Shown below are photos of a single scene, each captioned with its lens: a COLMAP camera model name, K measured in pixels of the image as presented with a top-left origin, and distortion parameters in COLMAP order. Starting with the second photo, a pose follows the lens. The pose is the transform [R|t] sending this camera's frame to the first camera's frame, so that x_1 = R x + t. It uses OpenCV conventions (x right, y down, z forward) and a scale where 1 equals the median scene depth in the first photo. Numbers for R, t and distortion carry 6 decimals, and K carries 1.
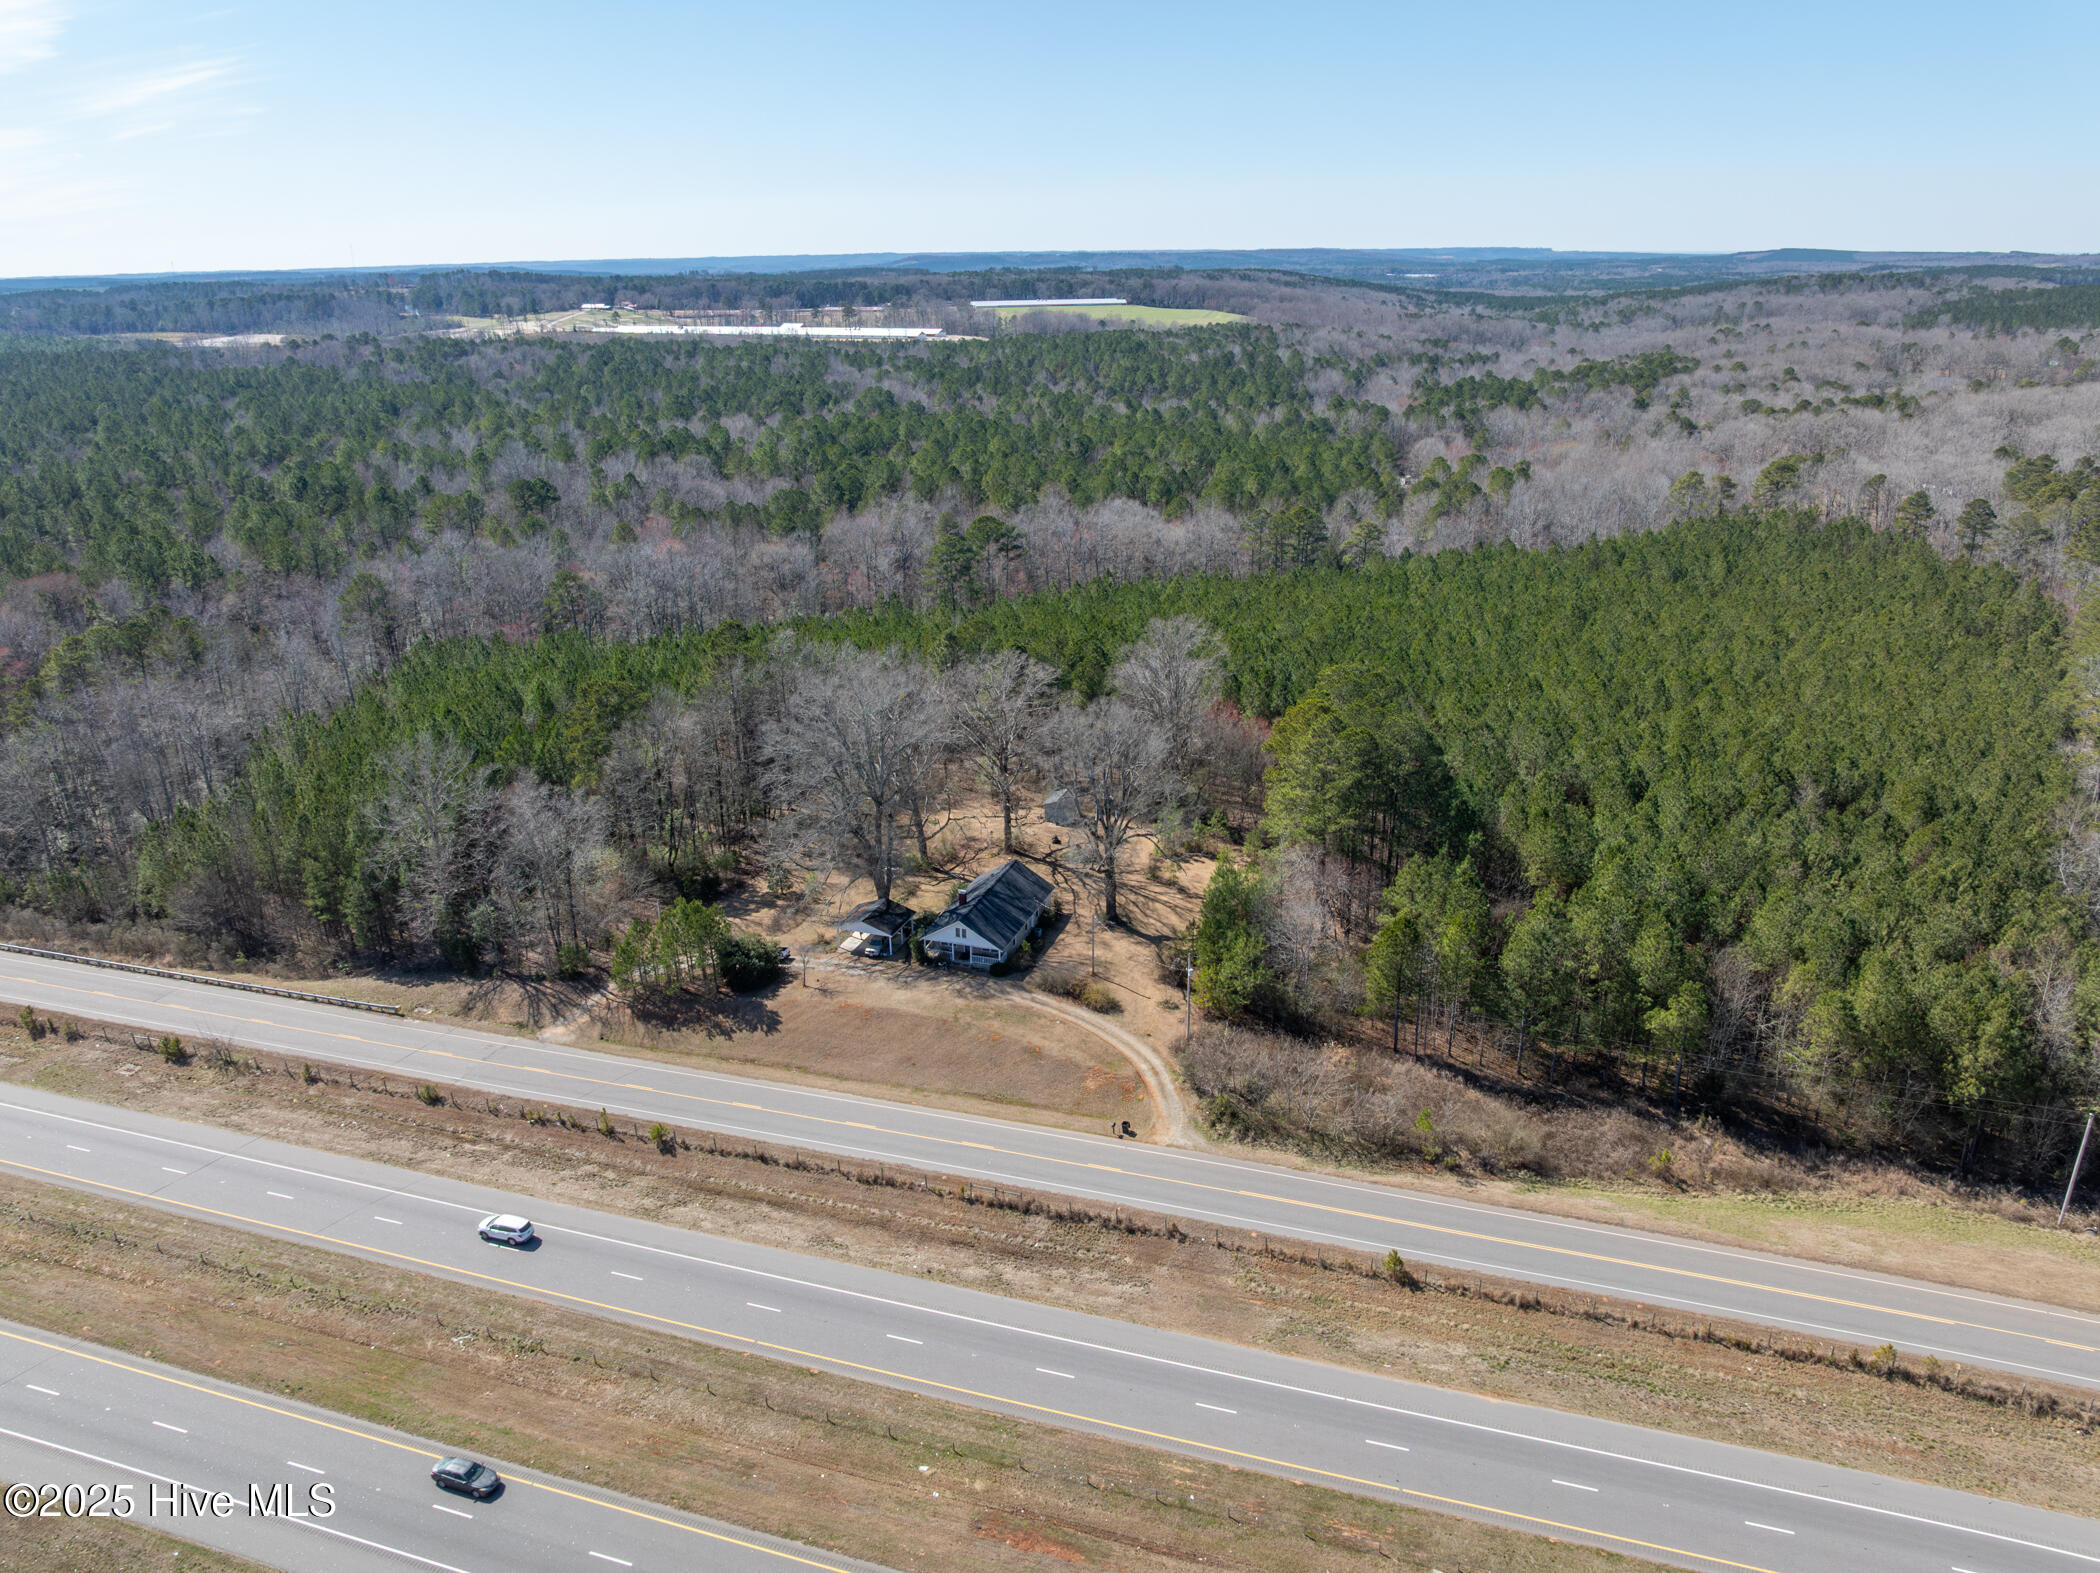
lens RADIAL K [[1479.0, 0, 1049.5], [0, 1479.0, 795.2], [0, 0, 1]] dist [-0.038004, -0.000976]
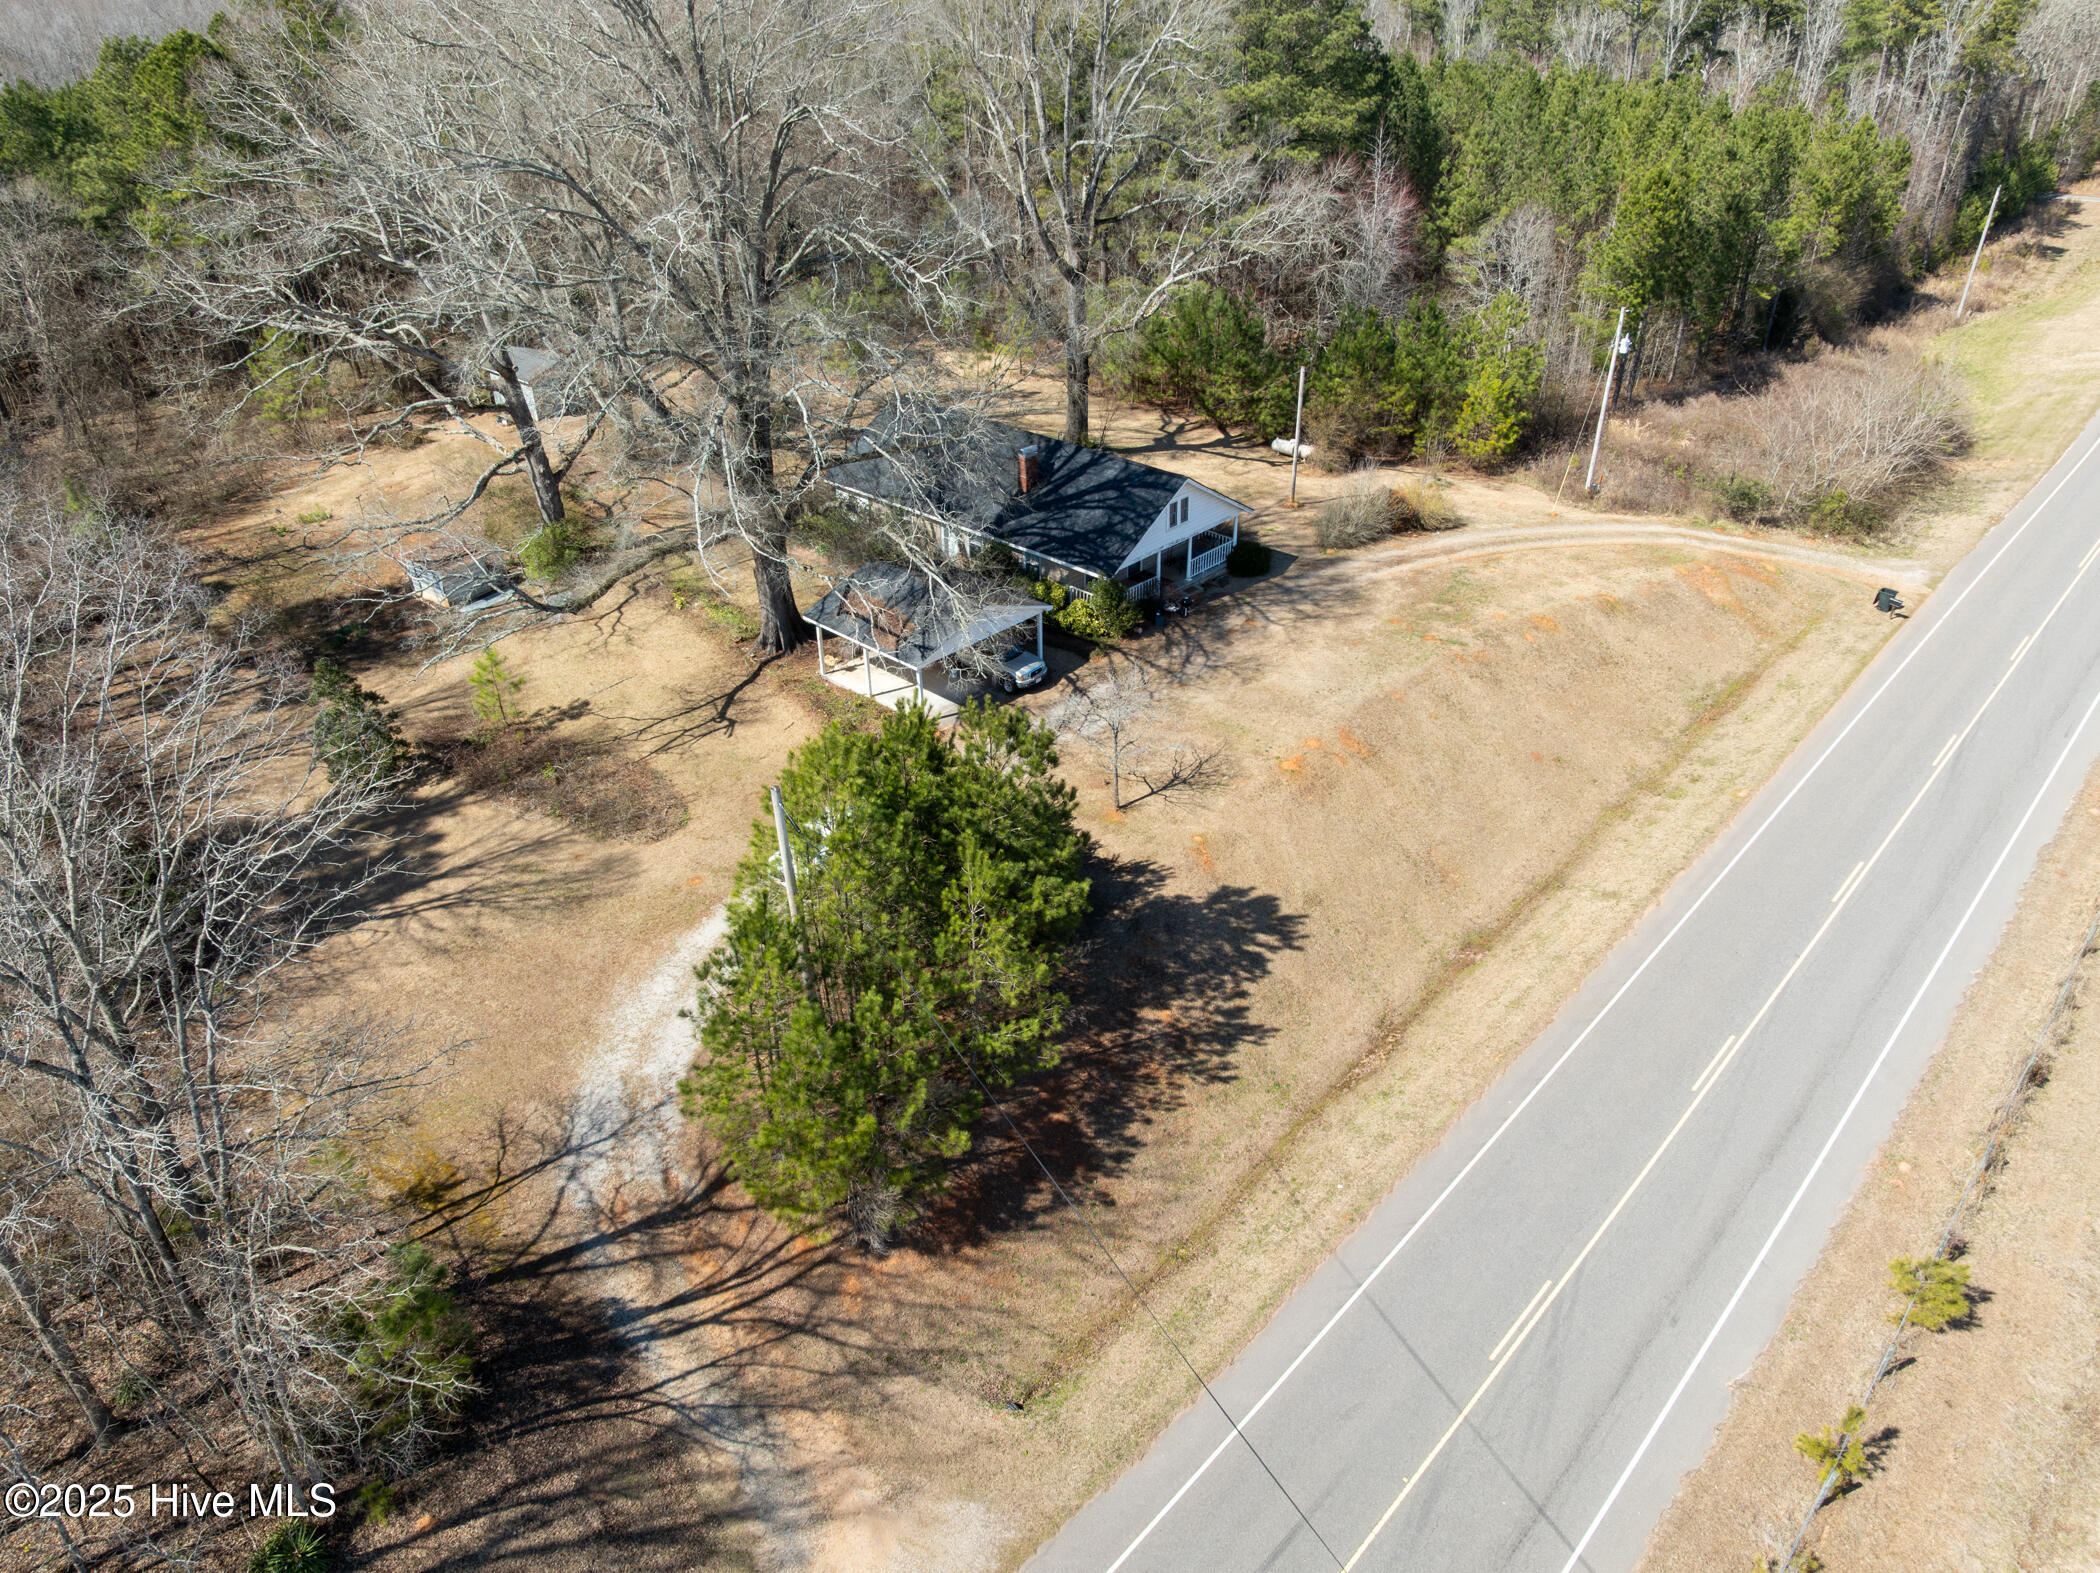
lens RADIAL K [[1480.5, 0, 1050.0], [0, 1480.5, 786.5], [0, 0, 1]] dist [-0.031454, -0.008923]
pose [[0.407916, -0.473695, 0.780524, -0.447573], [0.321405, 0.874663, 0.362855, 0.003944], [-0.854578, 0.102850, 0.509037, 0.903510]]
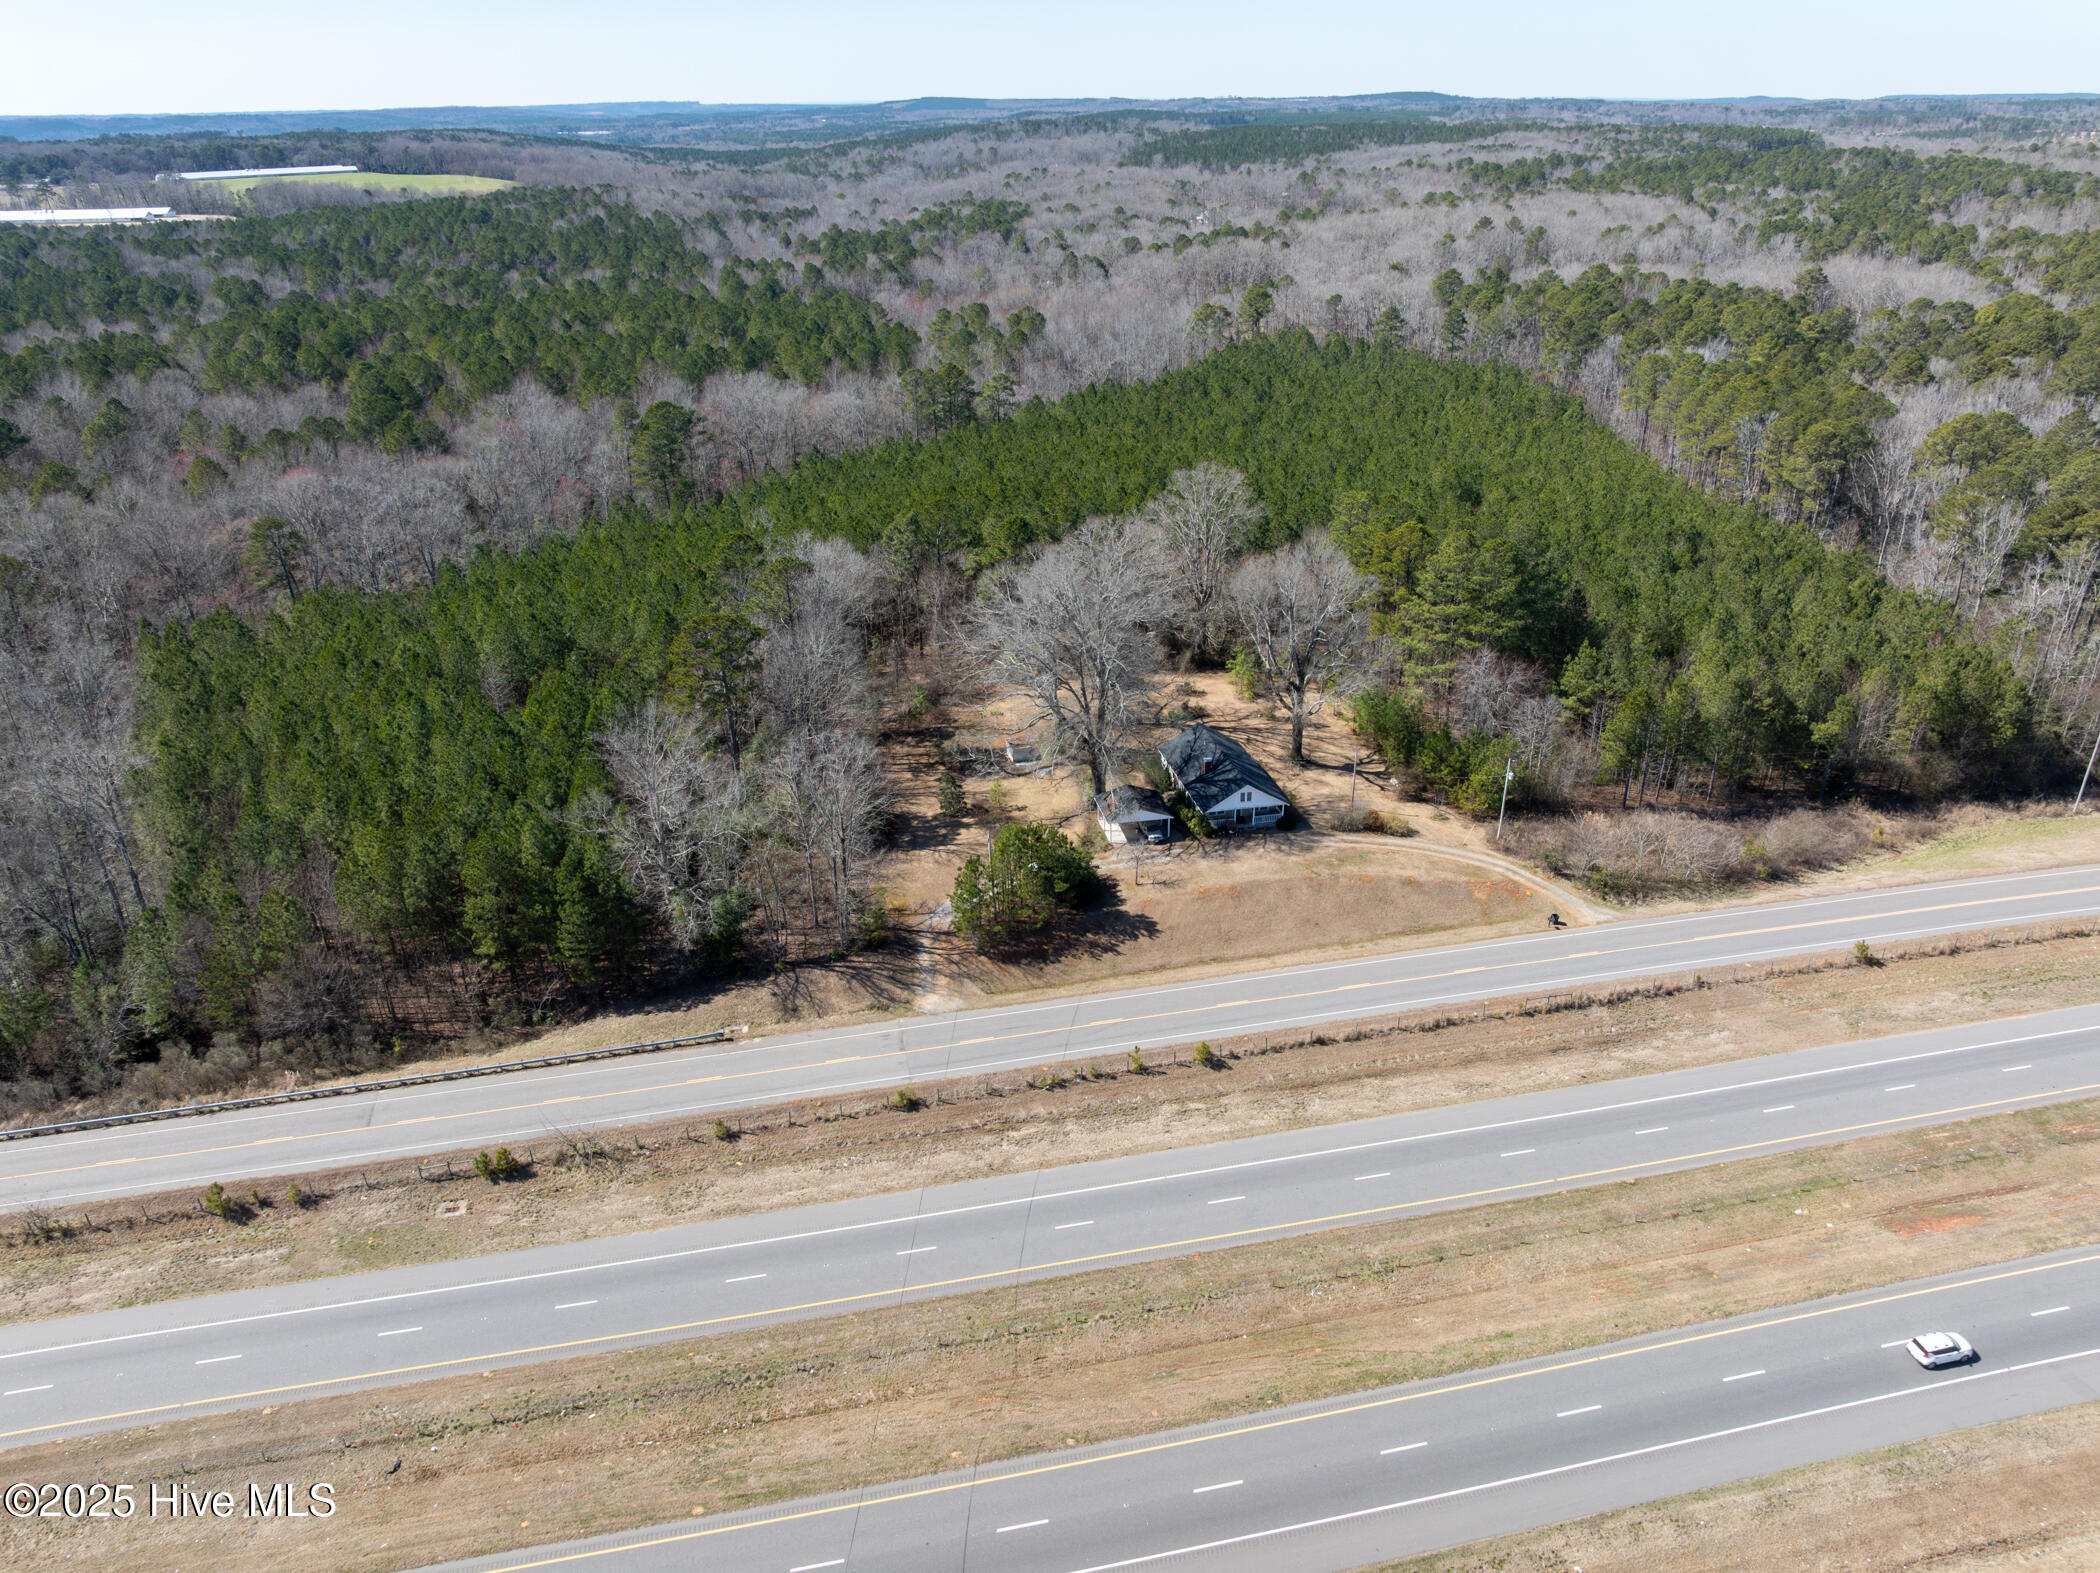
lens RADIAL K [[1480.5, 0, 1050.0], [0, 1480.5, 786.5], [0, 0, 1]] dist [-0.031454, -0.008923]
pose [[0.863142, -0.212478, 0.458082, -0.681502], [0.175282, 0.976827, 0.122820, -0.064434], [-0.473563, -0.025718, 0.880384, 0.196864]]
